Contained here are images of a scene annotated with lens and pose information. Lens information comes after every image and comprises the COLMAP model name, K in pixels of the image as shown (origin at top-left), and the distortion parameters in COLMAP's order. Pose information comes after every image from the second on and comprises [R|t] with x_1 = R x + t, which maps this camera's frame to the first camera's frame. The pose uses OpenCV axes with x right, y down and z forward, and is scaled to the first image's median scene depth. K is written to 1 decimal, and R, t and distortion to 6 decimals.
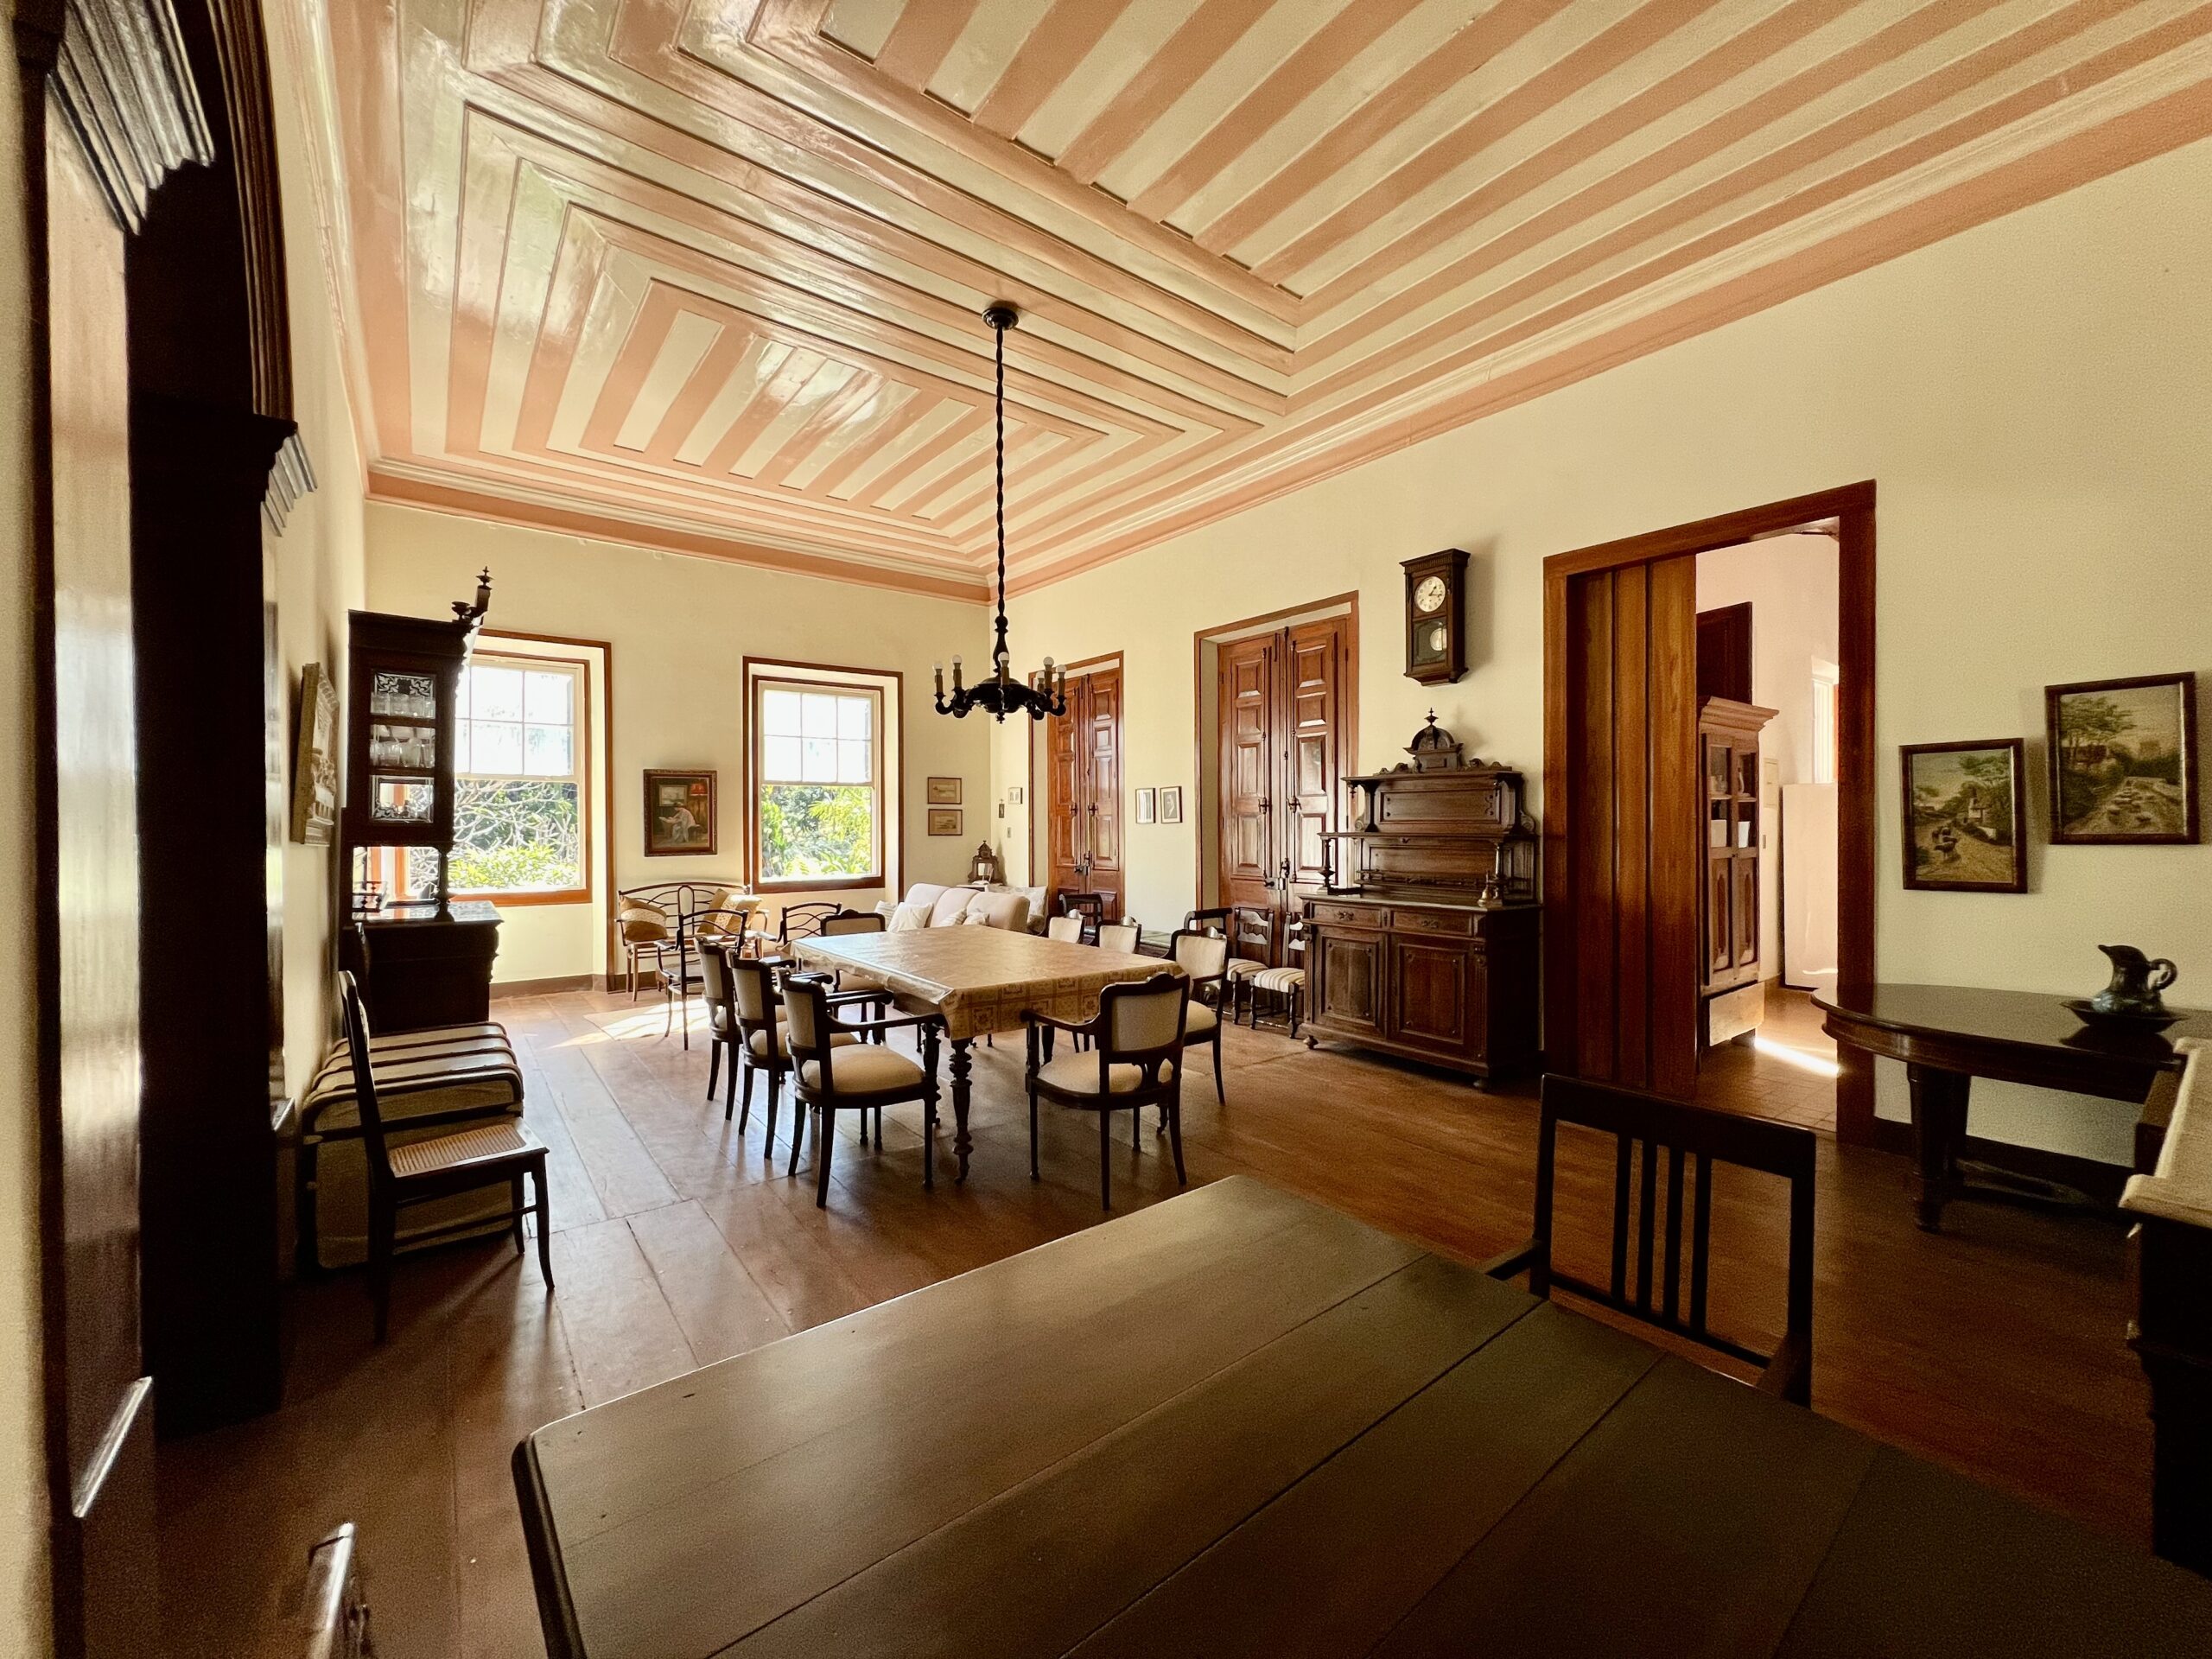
lens RADIAL K [[888.0, 0, 1106.0], [0, 888.0, 829.5], [0, 0, 1]] dist [-0.000681, -0.000228]
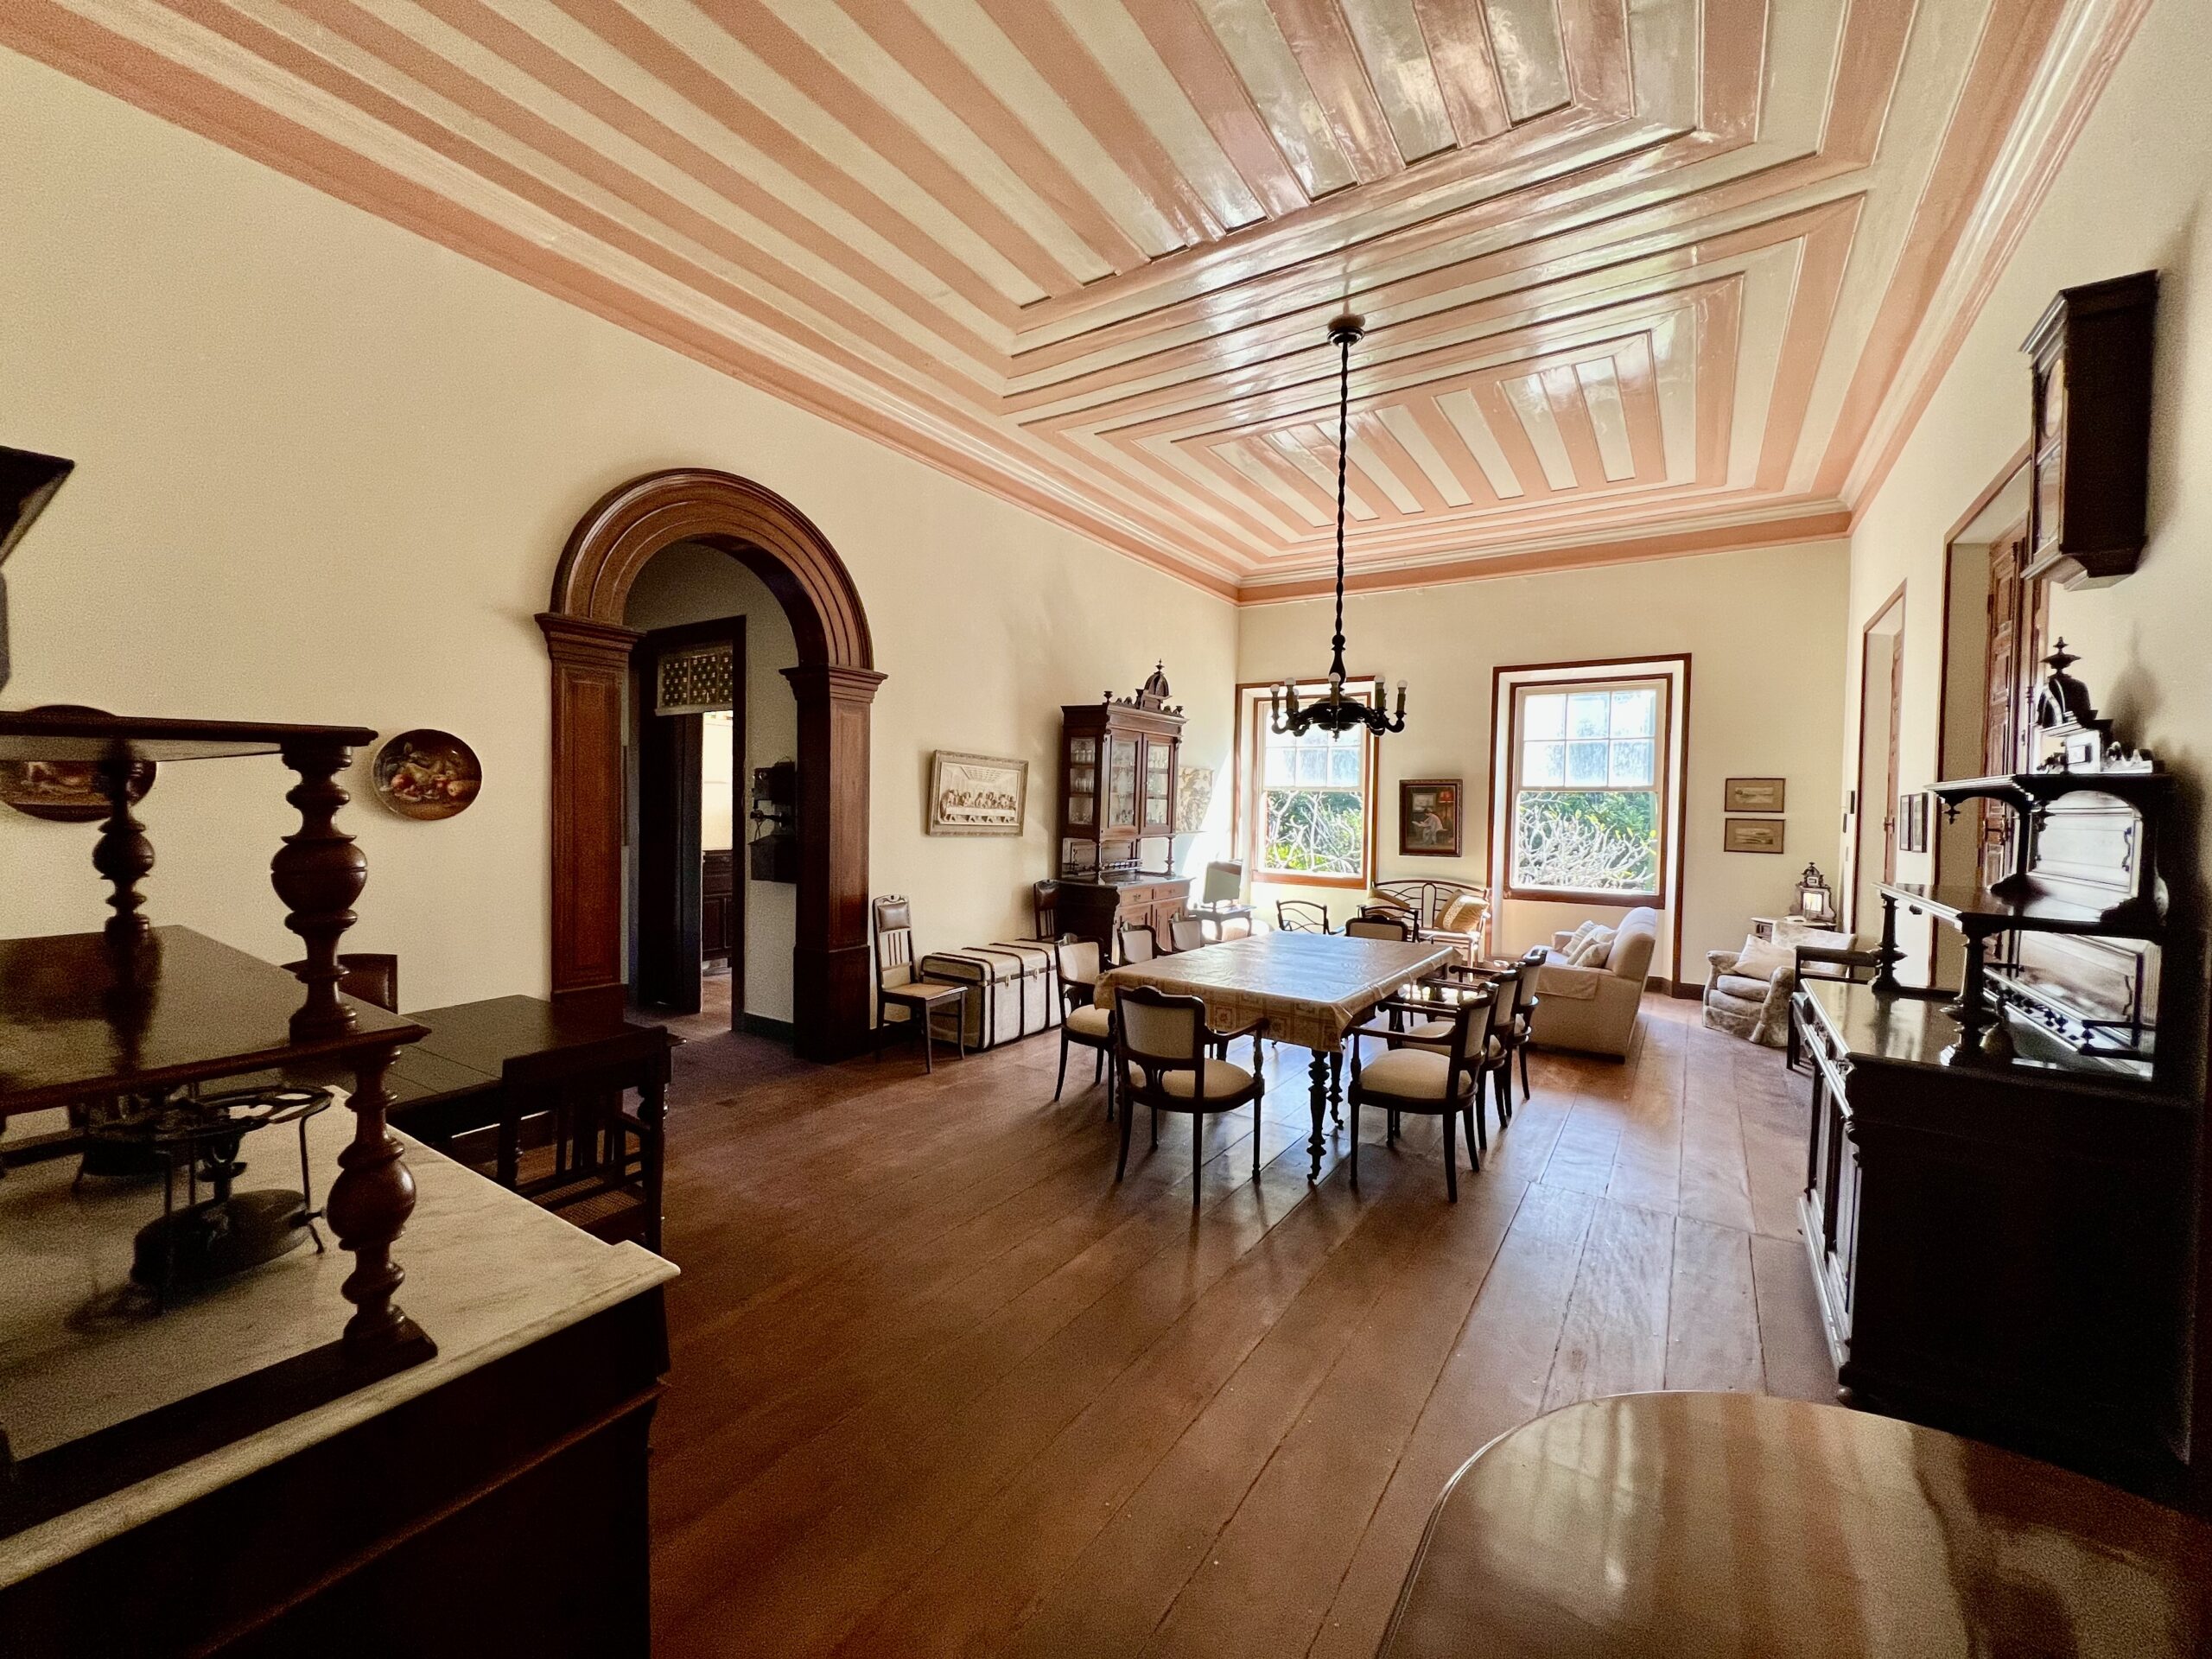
lens RADIAL K [[888.0, 0, 1106.0], [0, 888.0, 829.5], [0, 0, 1]] dist [-0.000681, -0.000228]
pose [[0.323740, 0.033485, -0.945553, 0.453249], [-0.025337, 0.999322, 0.026714, -0.024150], [0.945807, 0.015309, 0.324369, 0.257281]]
